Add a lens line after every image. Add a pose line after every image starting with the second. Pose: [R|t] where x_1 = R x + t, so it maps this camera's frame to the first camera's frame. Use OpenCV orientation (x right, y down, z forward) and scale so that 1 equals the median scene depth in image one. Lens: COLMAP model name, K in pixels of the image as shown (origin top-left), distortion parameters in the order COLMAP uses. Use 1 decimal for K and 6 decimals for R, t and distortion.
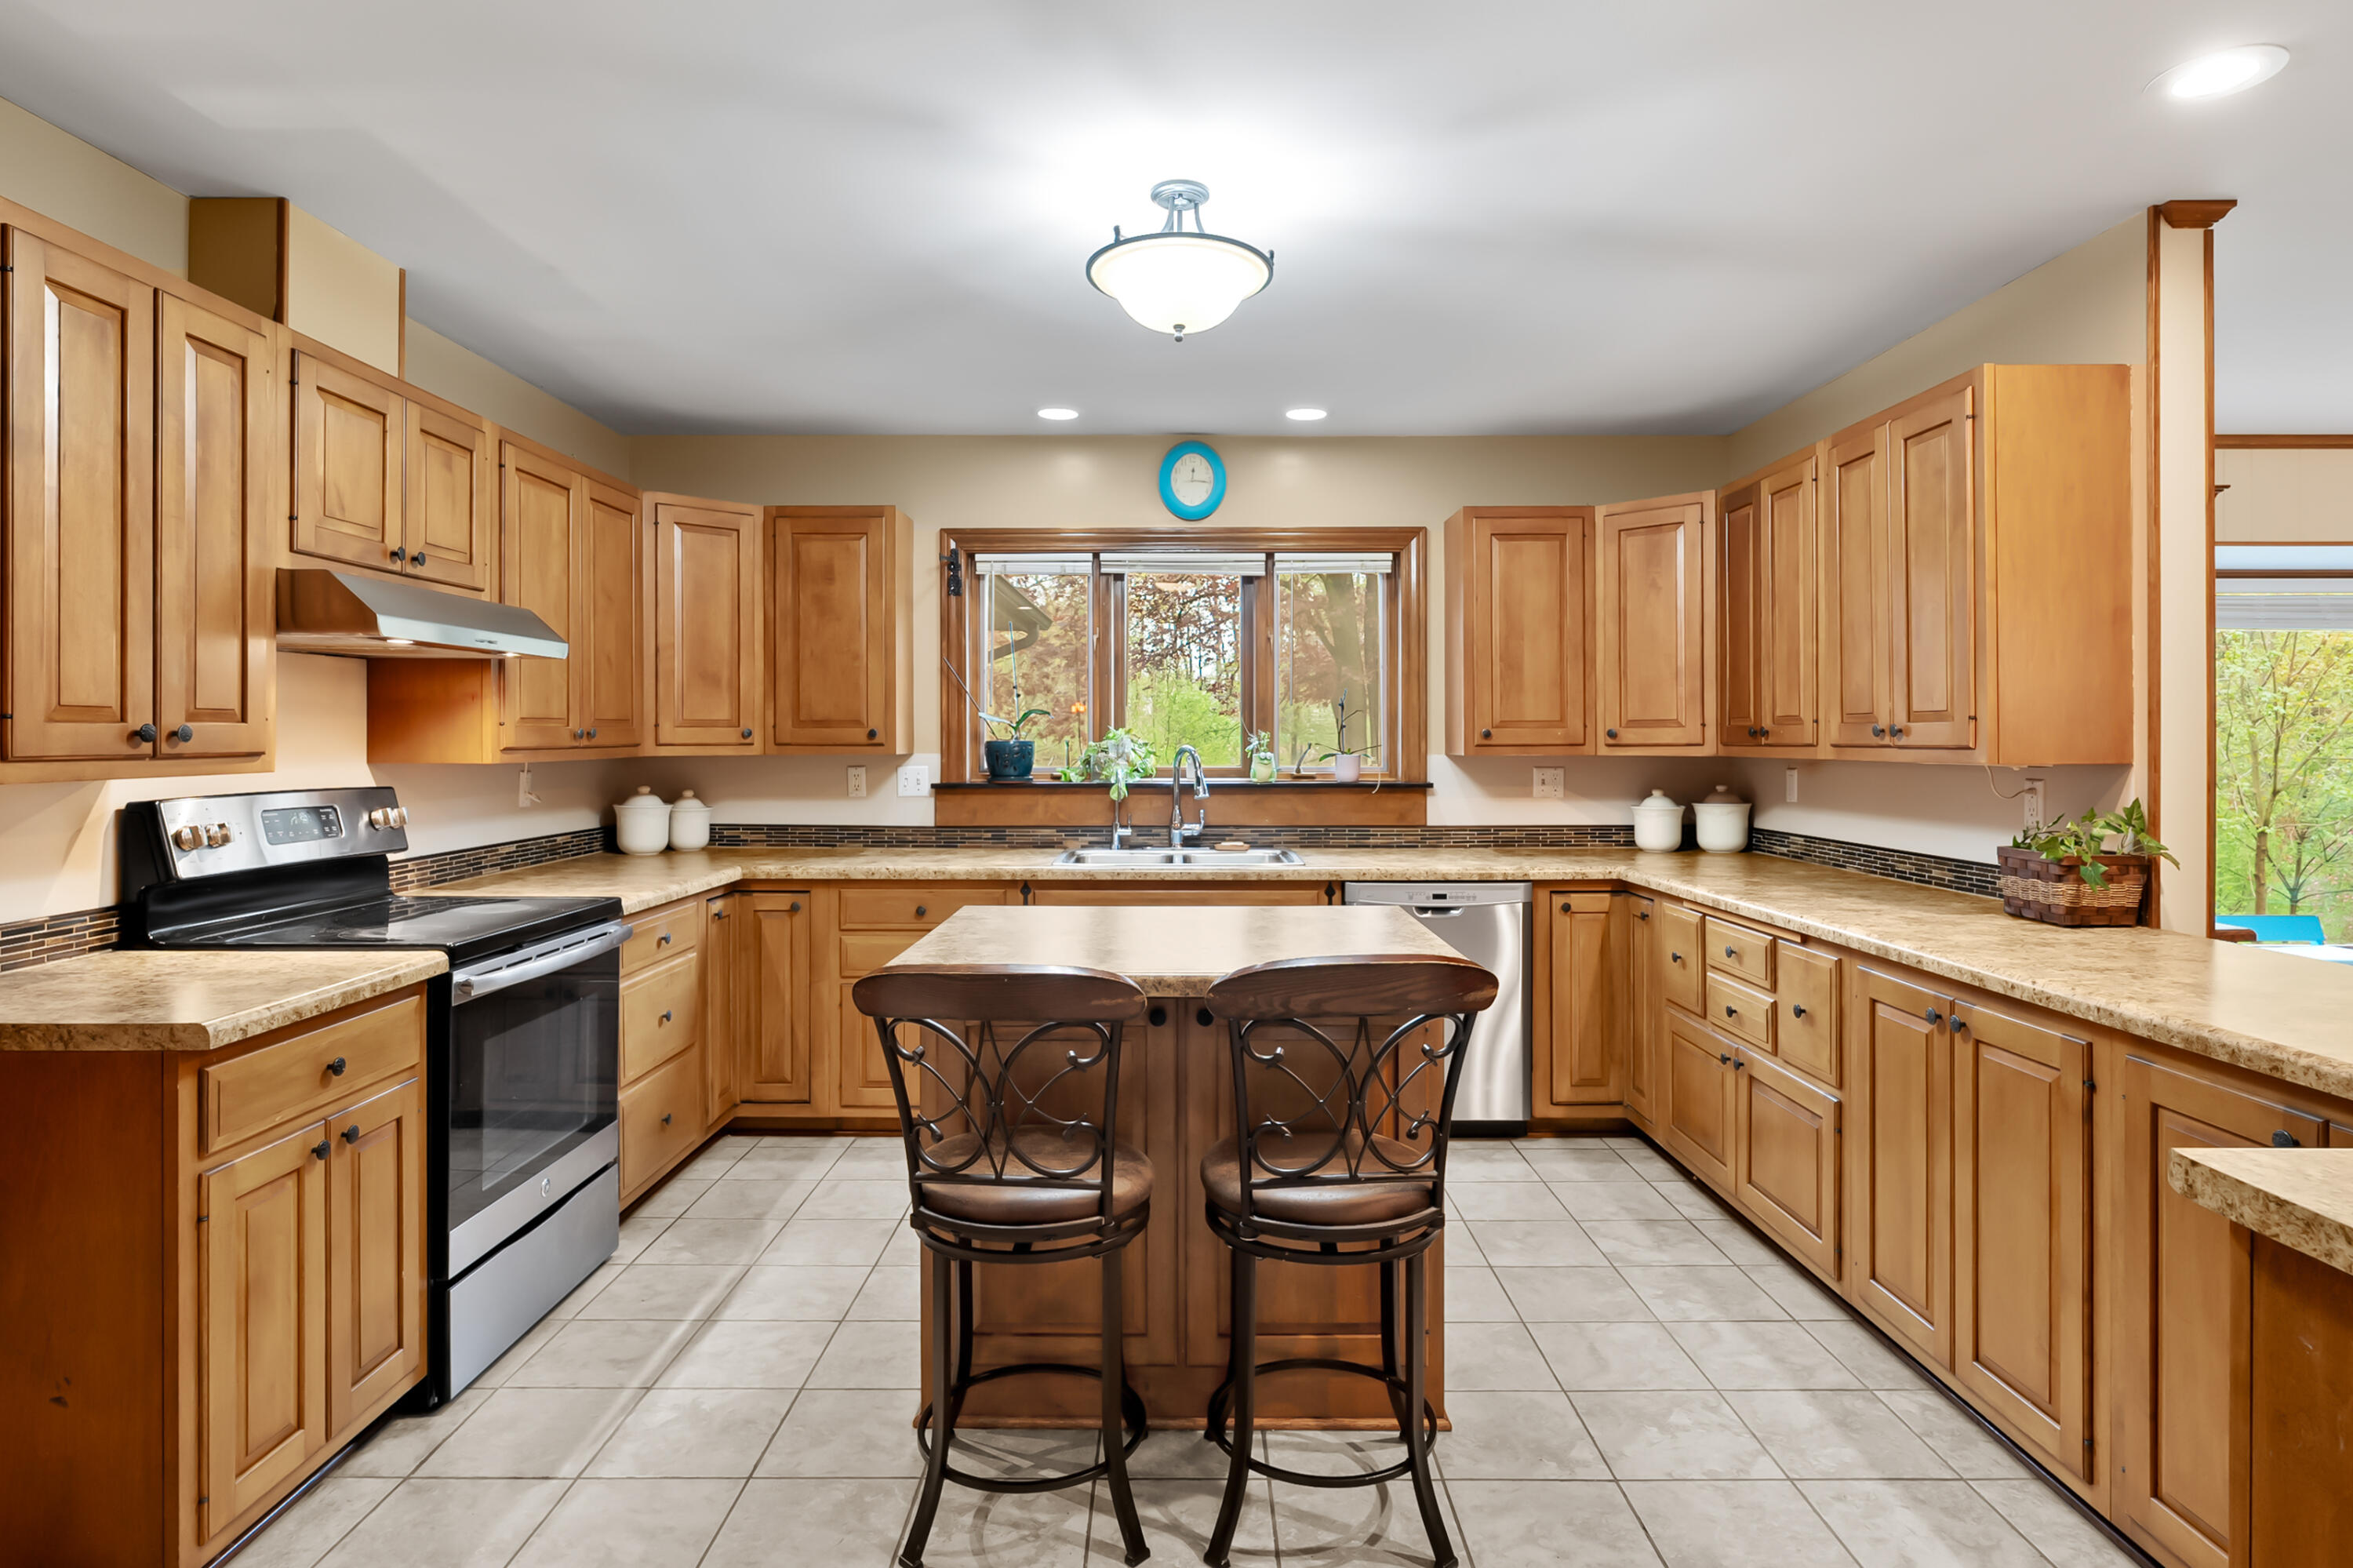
lens RADIAL K [[1271.0, 0, 1175.0], [0, 1271.0, 735.0], [0, 0, 1]] dist [-0.005254, 0.001279]
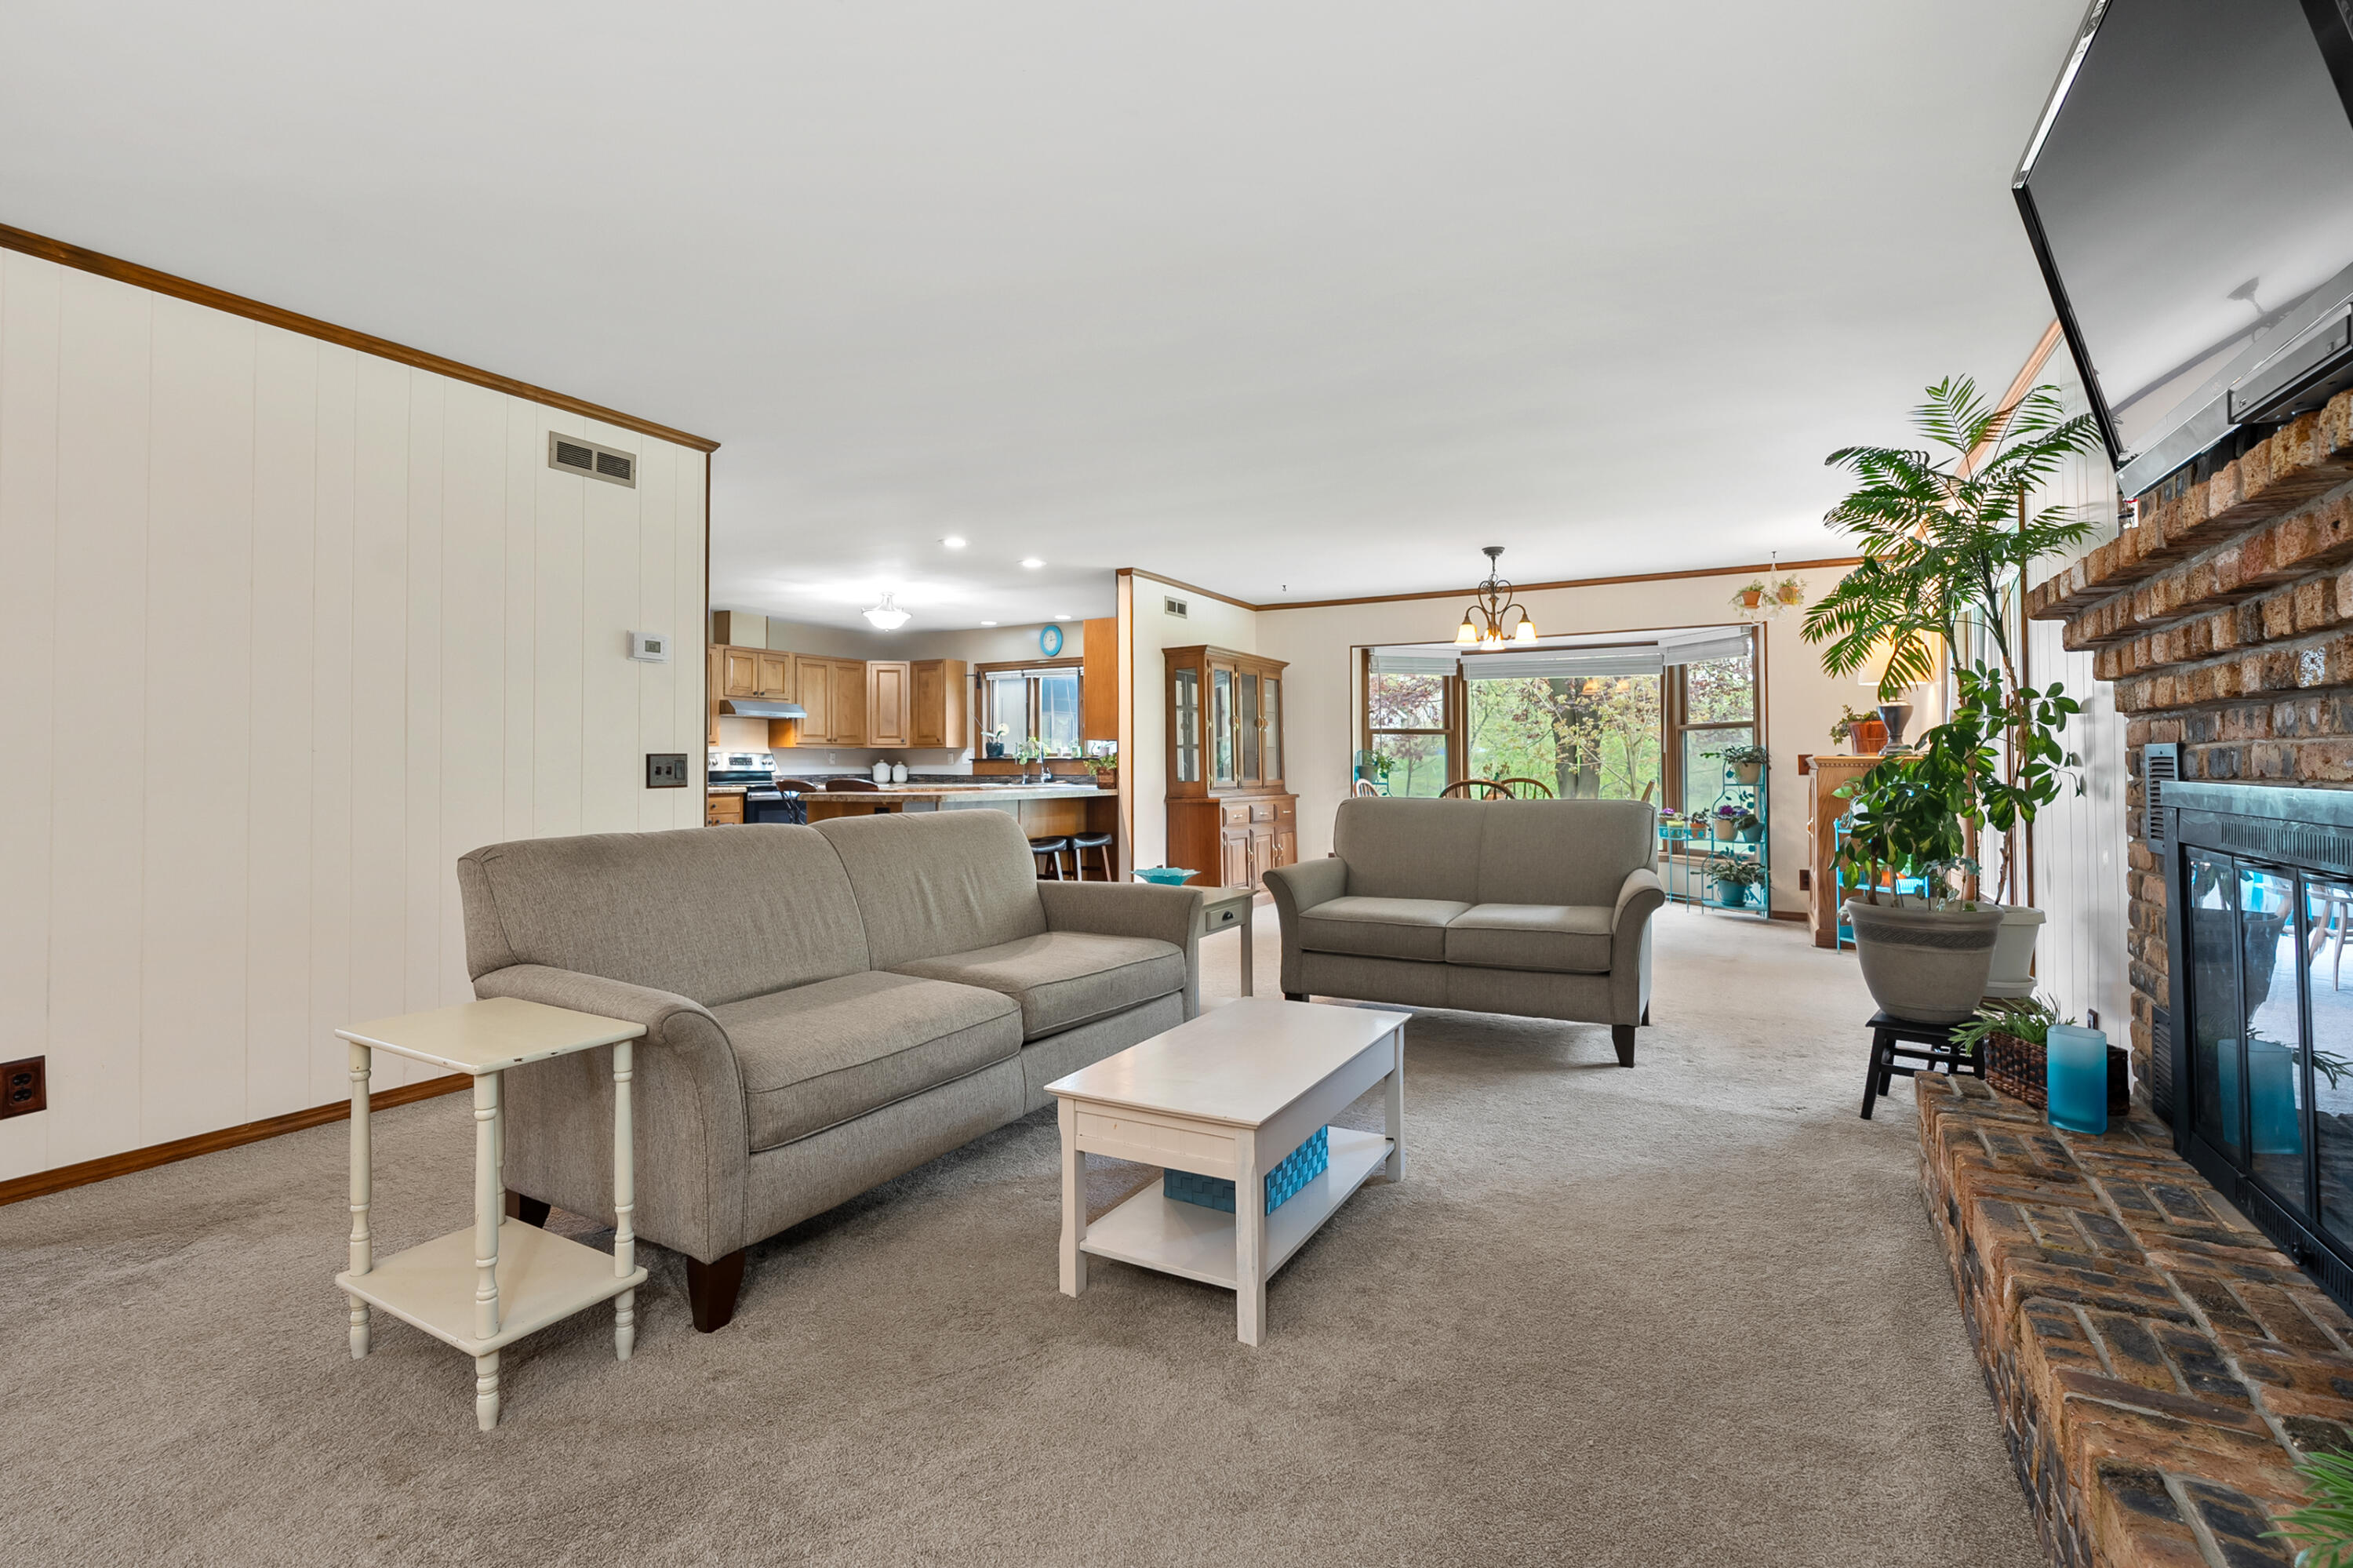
lens RADIAL K [[1076.2, 0, 1174.6], [0, 1076.2, 765.3], [0, 0, 1]] dist [-0.006357, 0.000602]
pose [[0.876730, -0.002725, -0.480975, 1.439892], [0.004963, 0.999982, 0.003381, 0.051963], [0.480957, -0.005351, 0.876728, -0.884121]]
